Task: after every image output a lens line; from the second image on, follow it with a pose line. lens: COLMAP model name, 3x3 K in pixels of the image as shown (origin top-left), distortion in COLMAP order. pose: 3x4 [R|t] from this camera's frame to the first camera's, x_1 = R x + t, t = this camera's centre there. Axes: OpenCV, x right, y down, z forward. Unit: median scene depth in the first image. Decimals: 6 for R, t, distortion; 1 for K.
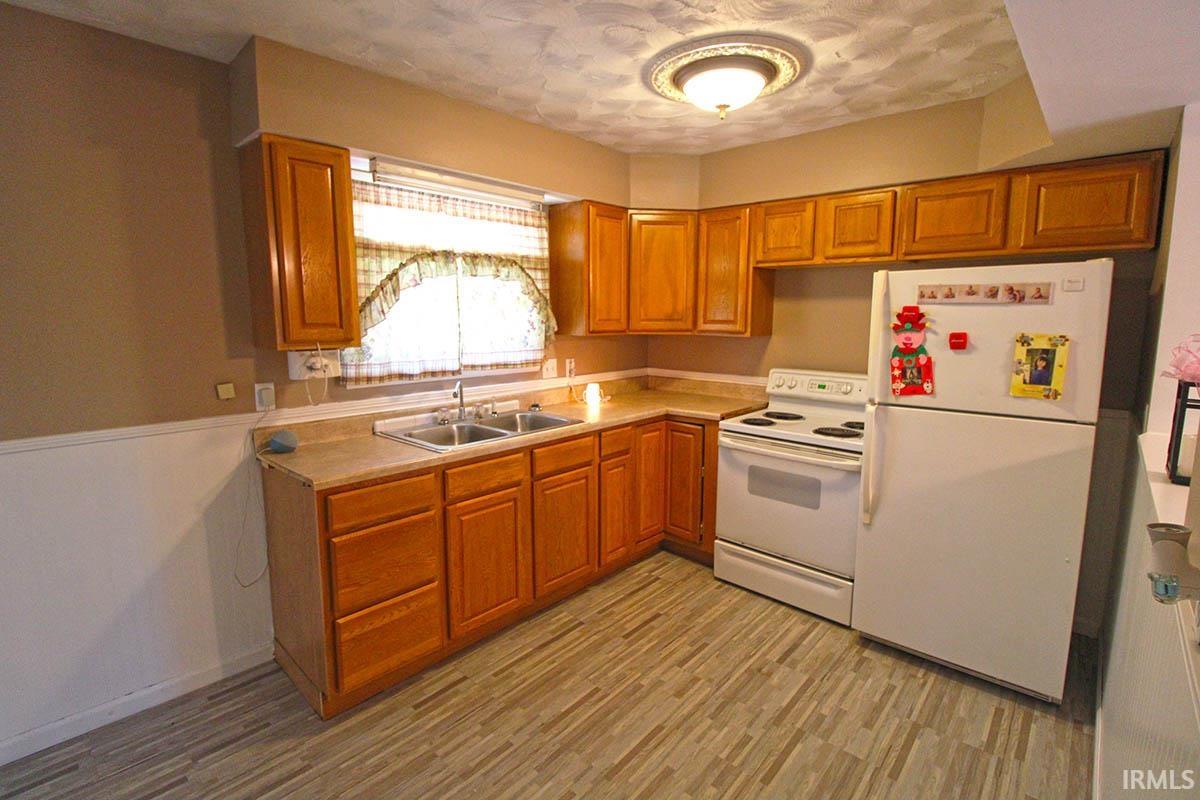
lens RADIAL K [[551.2, 0, 601.6], [0, 551.2, 392.1], [0, 0, 1]] dist [-0.012360, -0.002974]
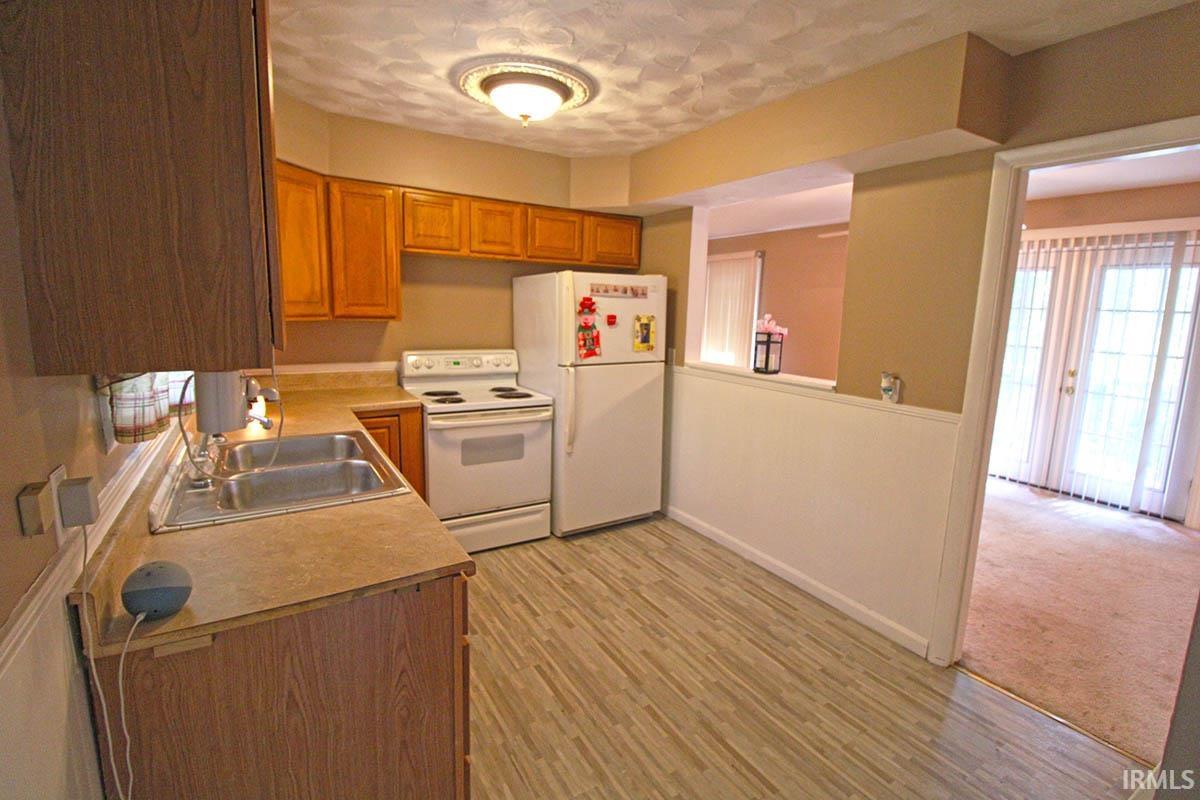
lens RADIAL K [[551.2, 0, 604.6], [0, 551.2, 394.2], [0, 0, 1]] dist [-0.012360, -0.002974]
pose [[0.277476, -0.147504, 0.949342, -0.855734], [0.109327, 0.986573, 0.121334, -0.072058], [-0.954492, 0.070121, 0.289877, 0.532838]]
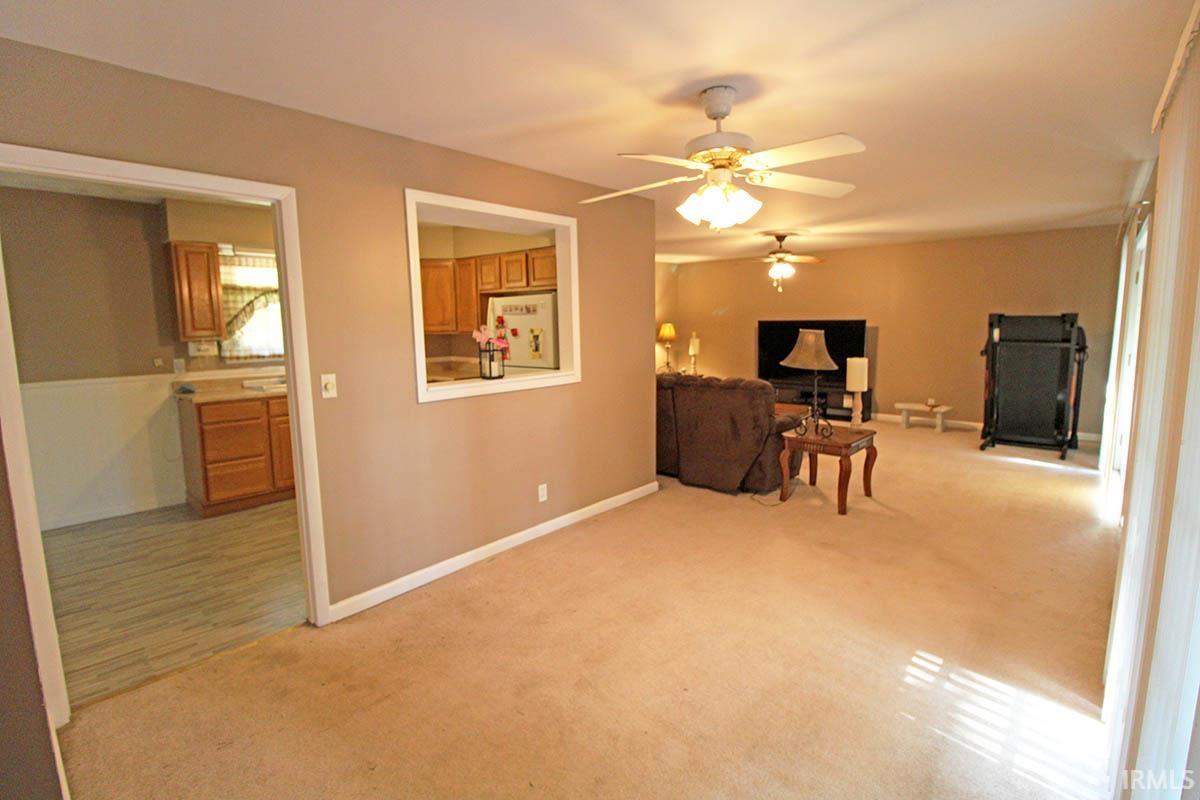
lens RADIAL K [[551.2, 0, 602.1], [0, 551.2, 394.5], [0, 0, 1]] dist [-0.012360, -0.002974]
pose [[0.999842, -0.013558, 0.011467, 0.892782], [0.013701, 0.999828, -0.012475, 0.158498], [-0.011296, 0.012630, 0.999856, -0.994213]]
